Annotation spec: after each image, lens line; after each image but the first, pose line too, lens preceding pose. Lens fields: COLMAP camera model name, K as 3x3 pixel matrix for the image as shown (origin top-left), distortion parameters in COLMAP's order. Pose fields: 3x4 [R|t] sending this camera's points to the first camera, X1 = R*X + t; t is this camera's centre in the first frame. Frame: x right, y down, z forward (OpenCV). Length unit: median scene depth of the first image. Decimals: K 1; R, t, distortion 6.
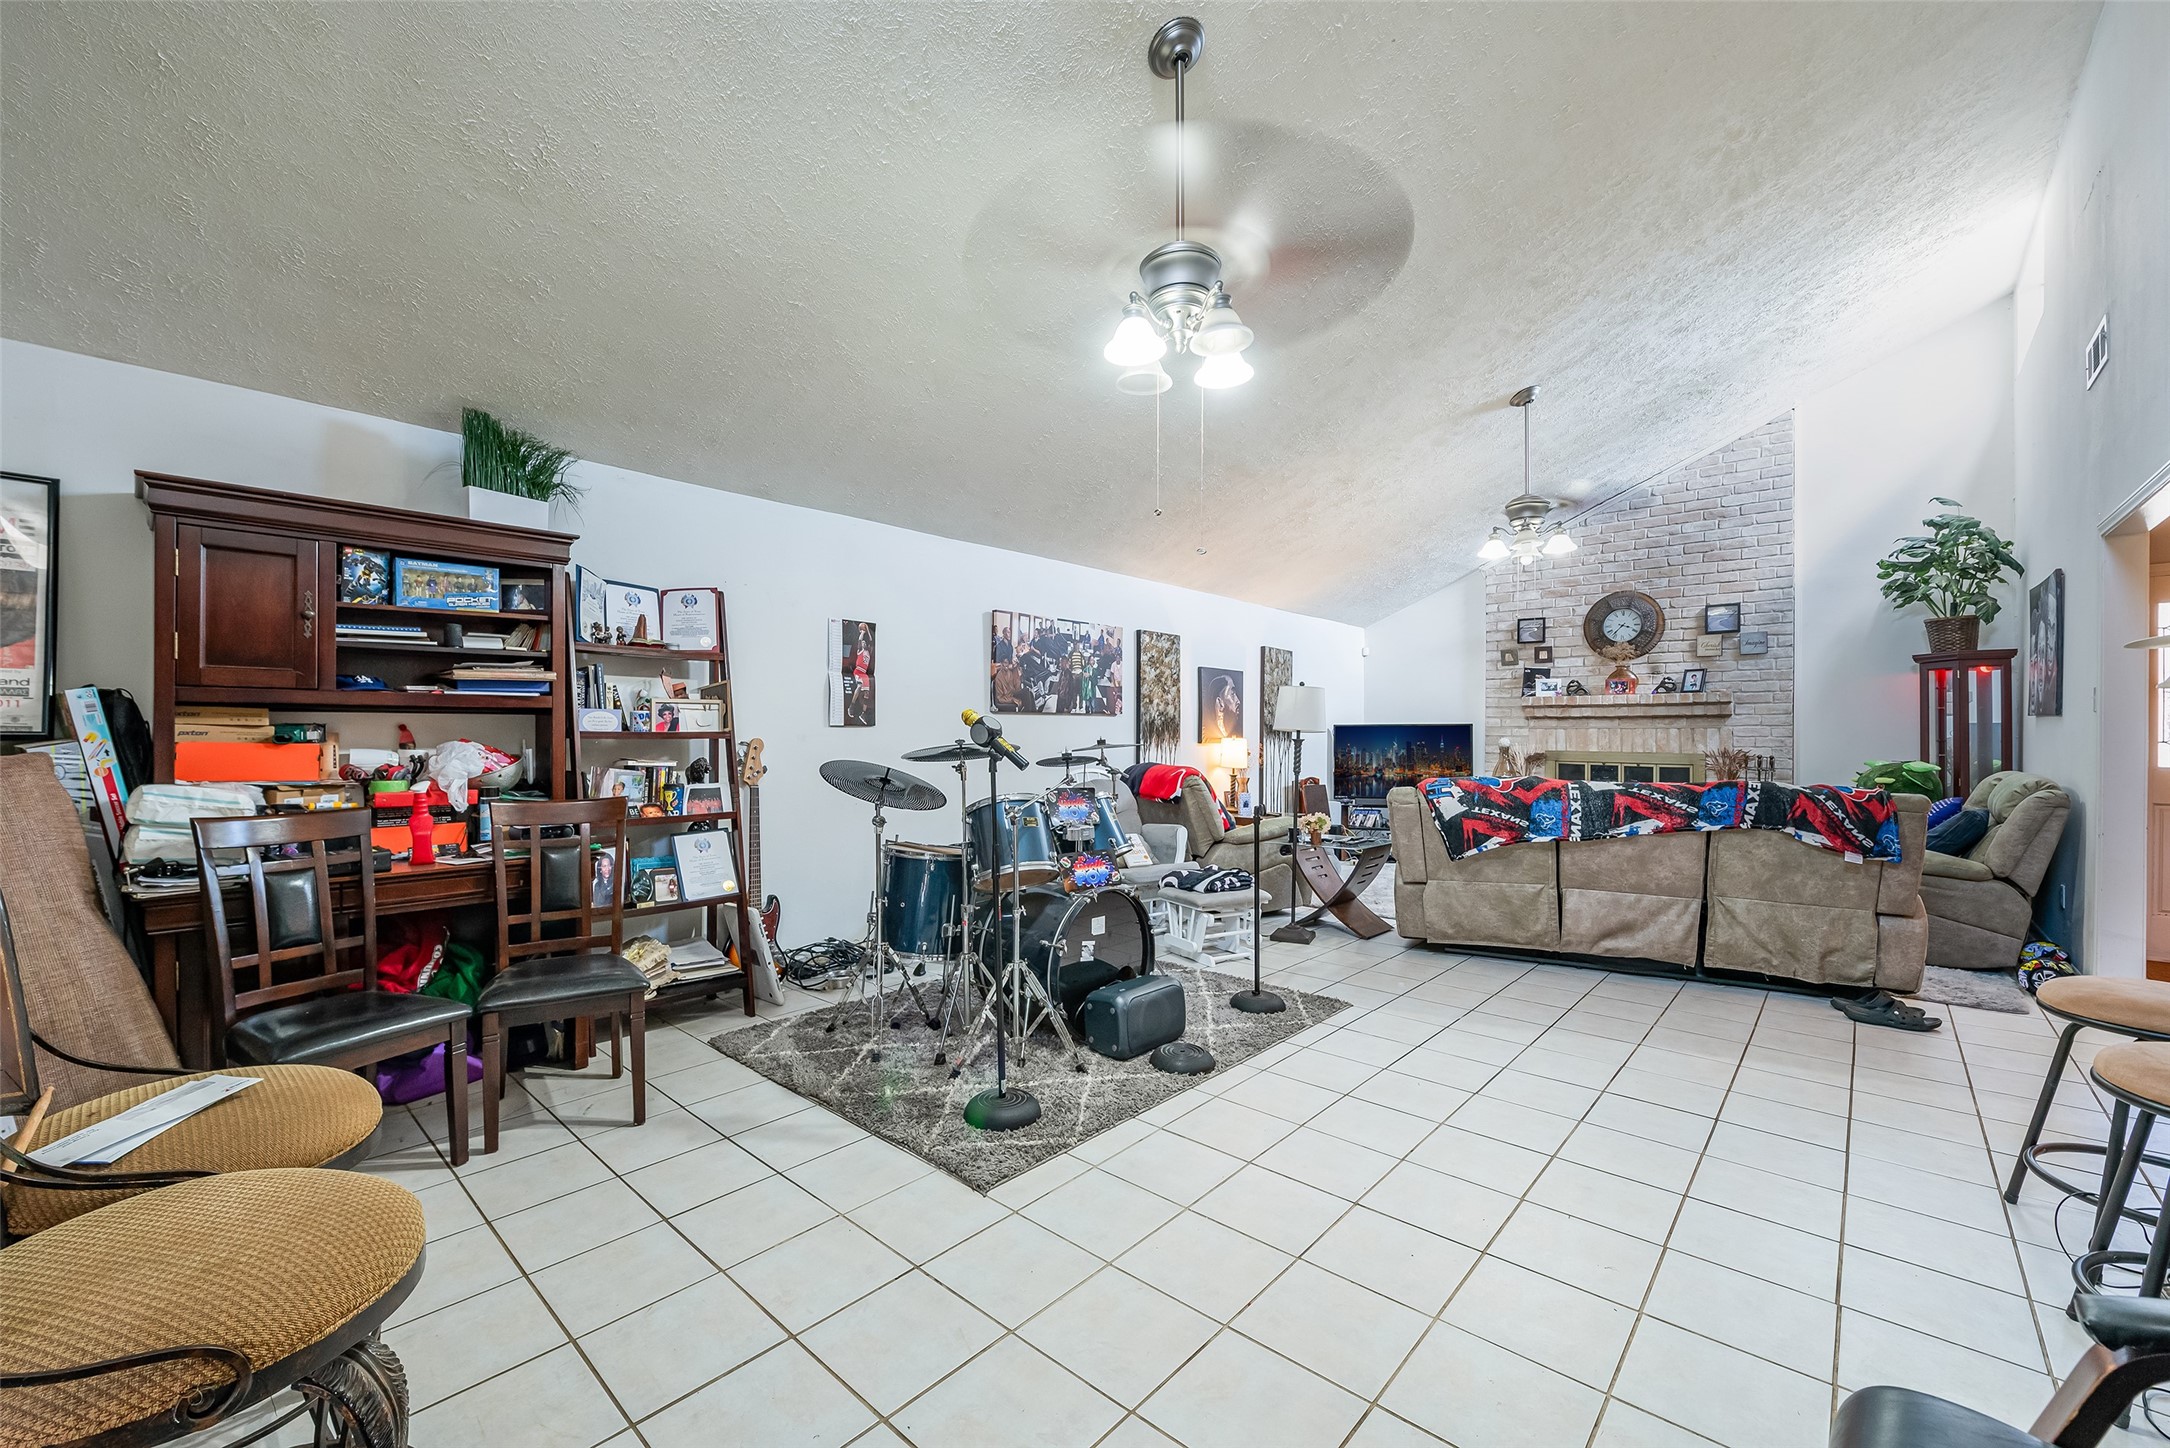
lens RADIAL K [[853.8, 0, 1063.0], [0, 853.8, 729.1], [0, 0, 1]] dist [-0.007027, -0.000589]
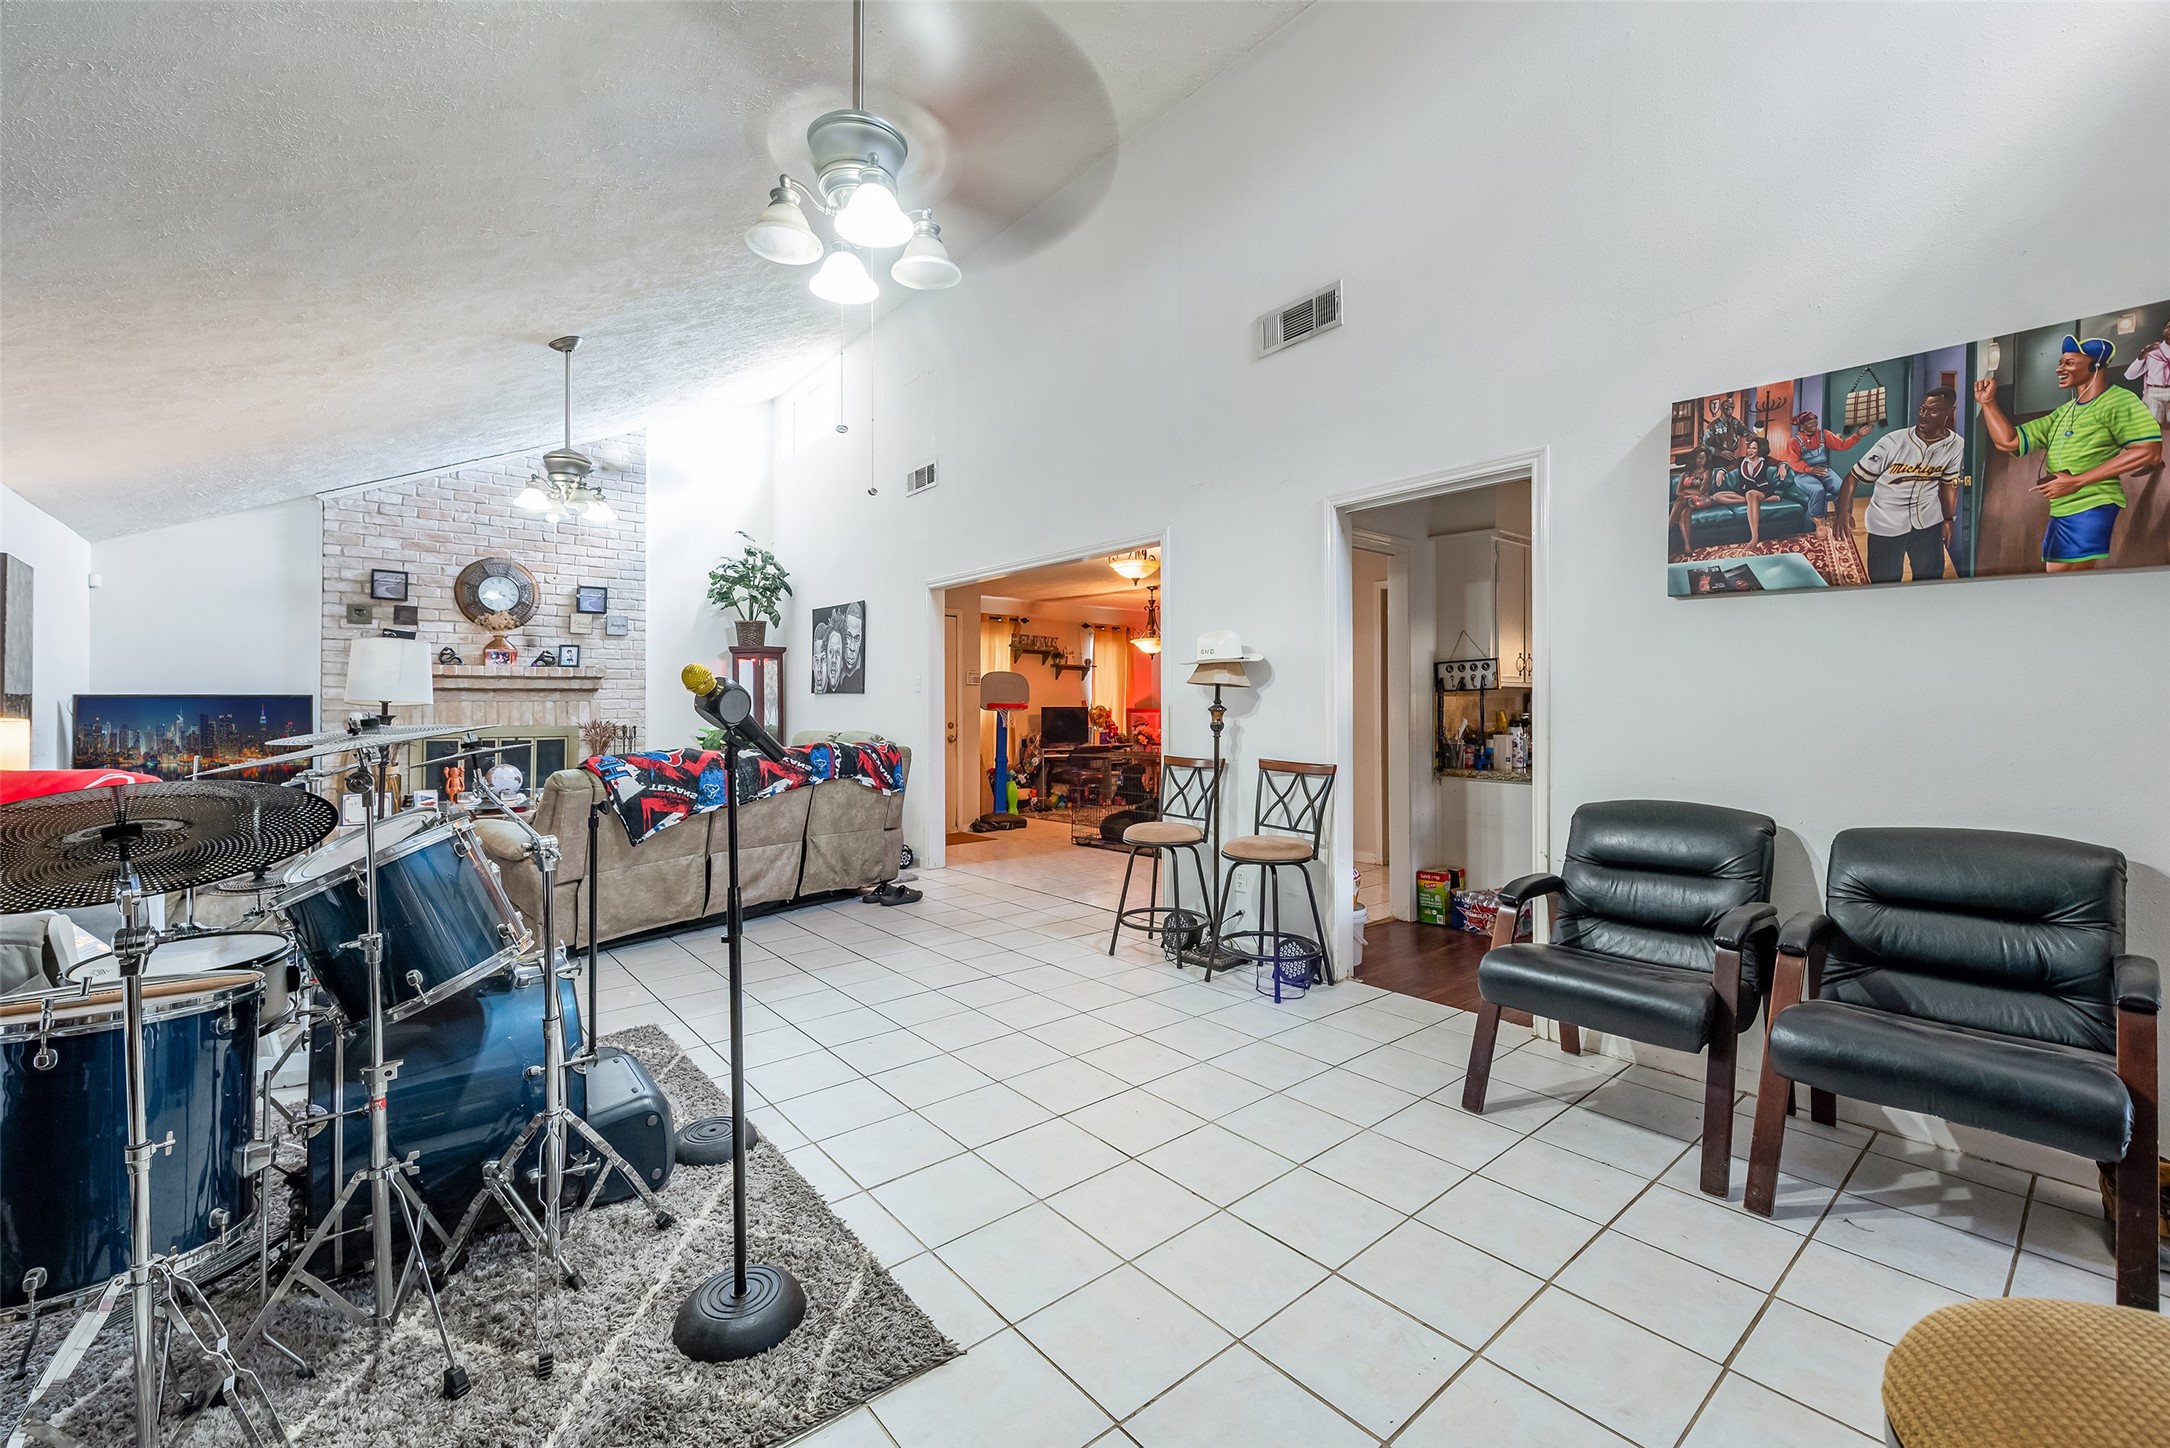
lens RADIAL K [[881.1, 0, 1062.7], [0, 881.1, 694.8], [0, 0, 1]] dist [0.001034, -0.000087]
pose [[0.138400, 0.009429, 0.990331, -0.258587], [-0.000545, 0.999955, -0.009444, 0.000931], [-0.990376, 0.000768, 0.138399, 0.258348]]
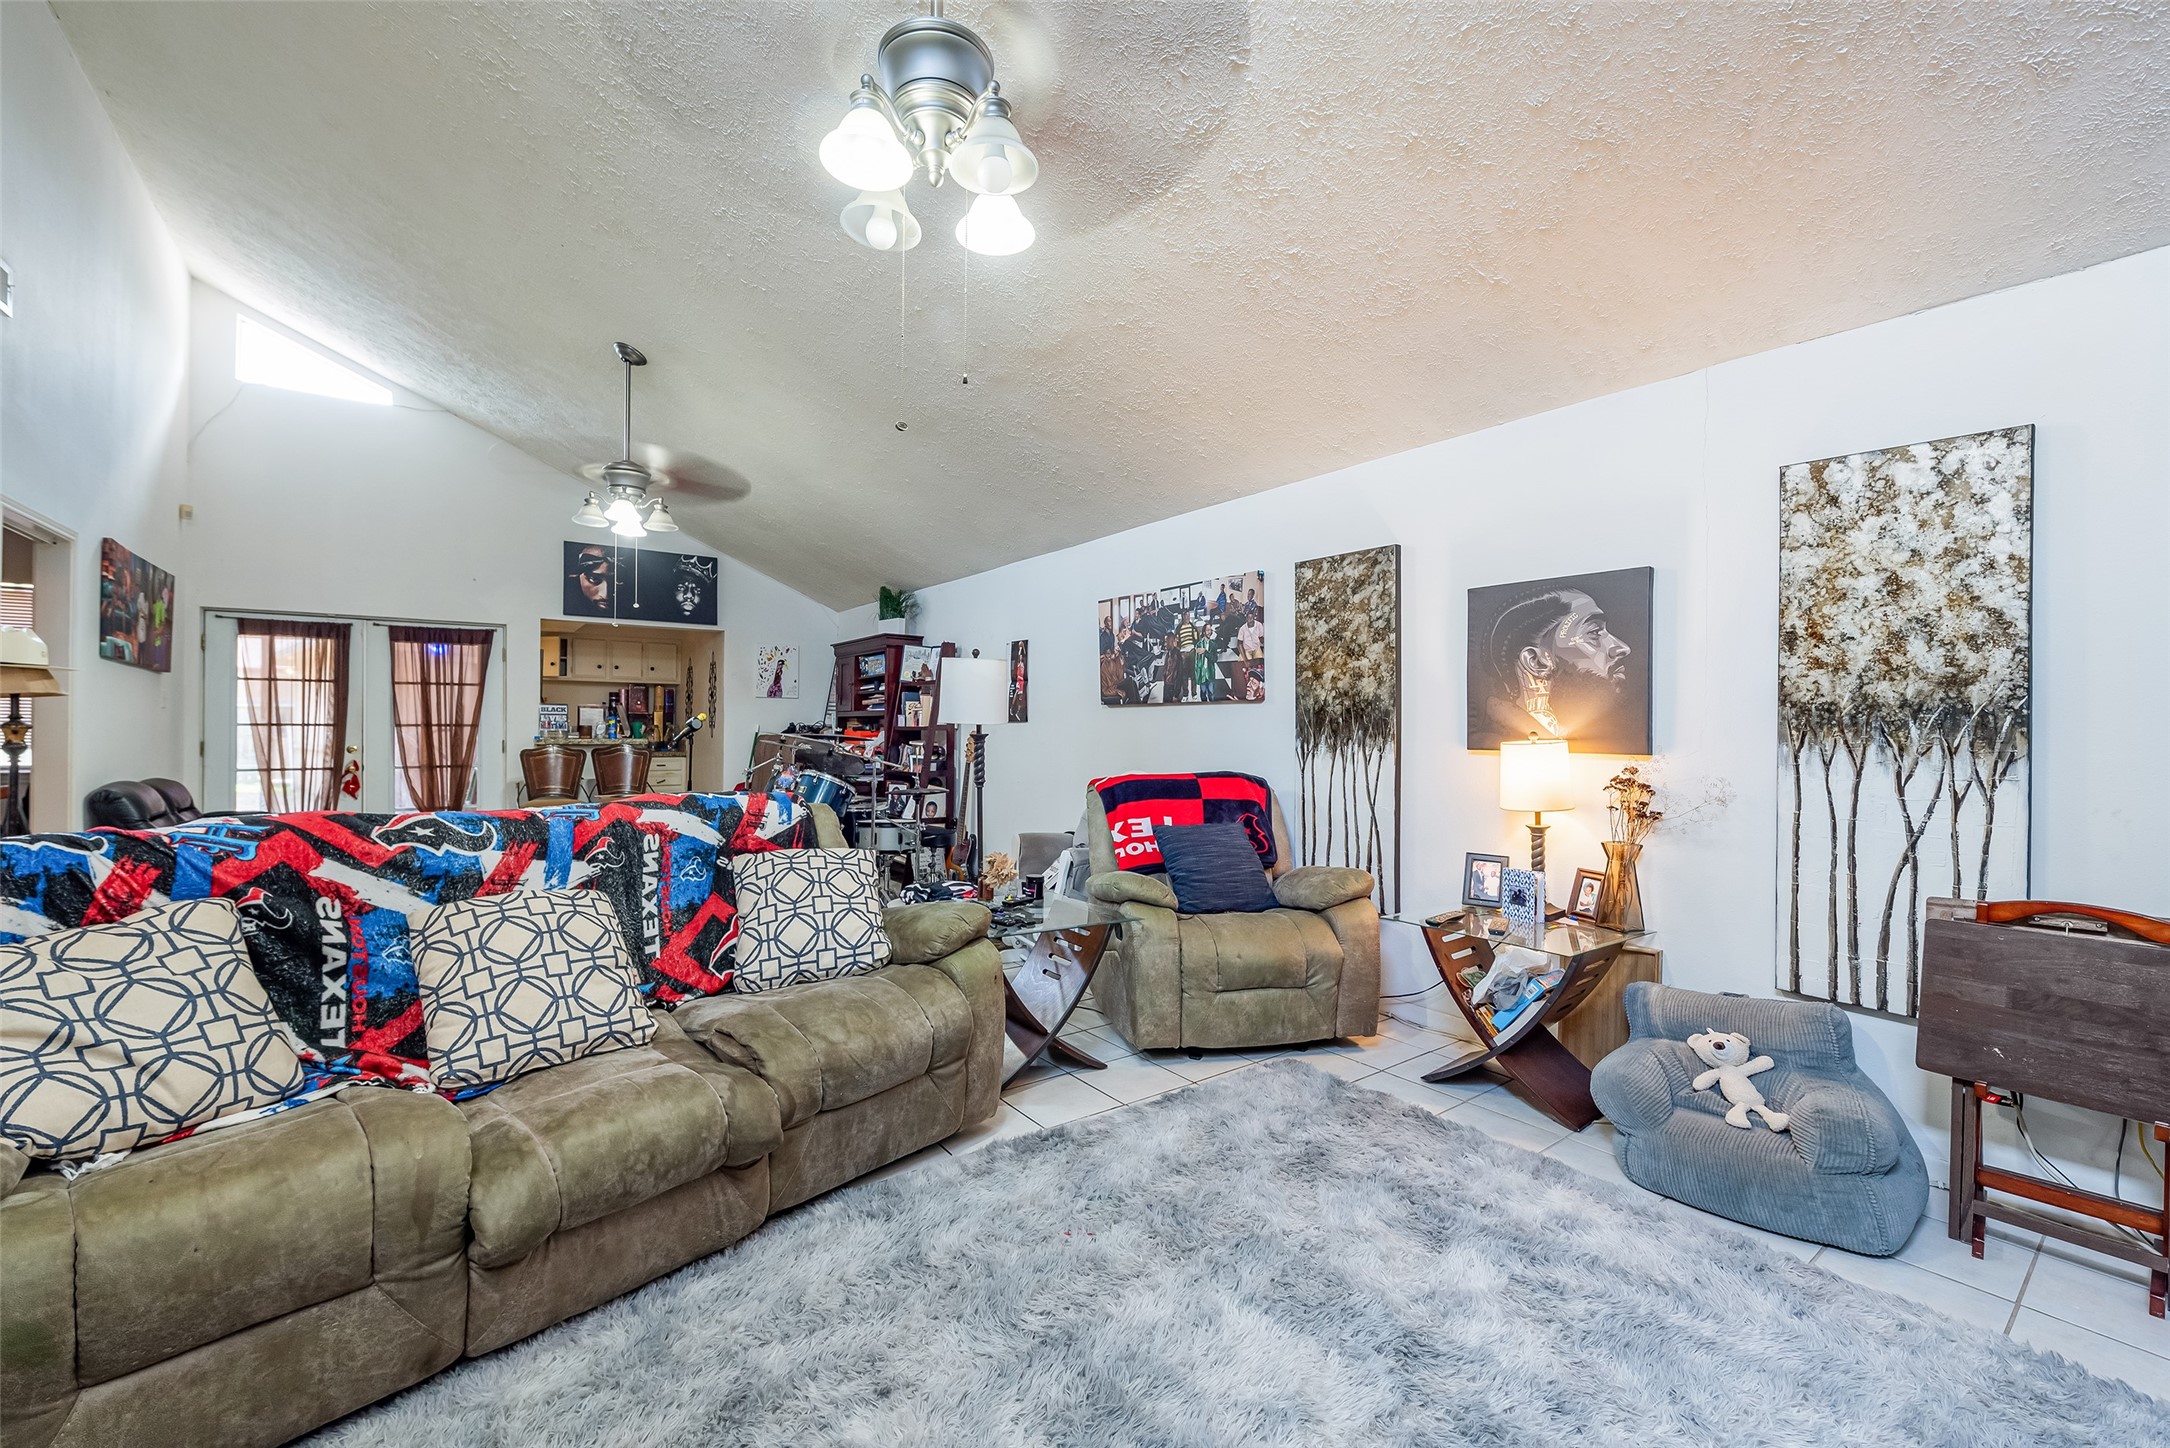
lens RADIAL K [[853.8, 0, 1063.0], [0, 853.8, 729.1], [0, 0, 1]] dist [-0.007027, -0.000589]
pose [[-0.179121, -0.005841, -0.983810, 0.681937], [-0.005876, 0.999971, -0.004867, 0.008952], [0.983809, 0.004909, -0.179150, 0.871558]]
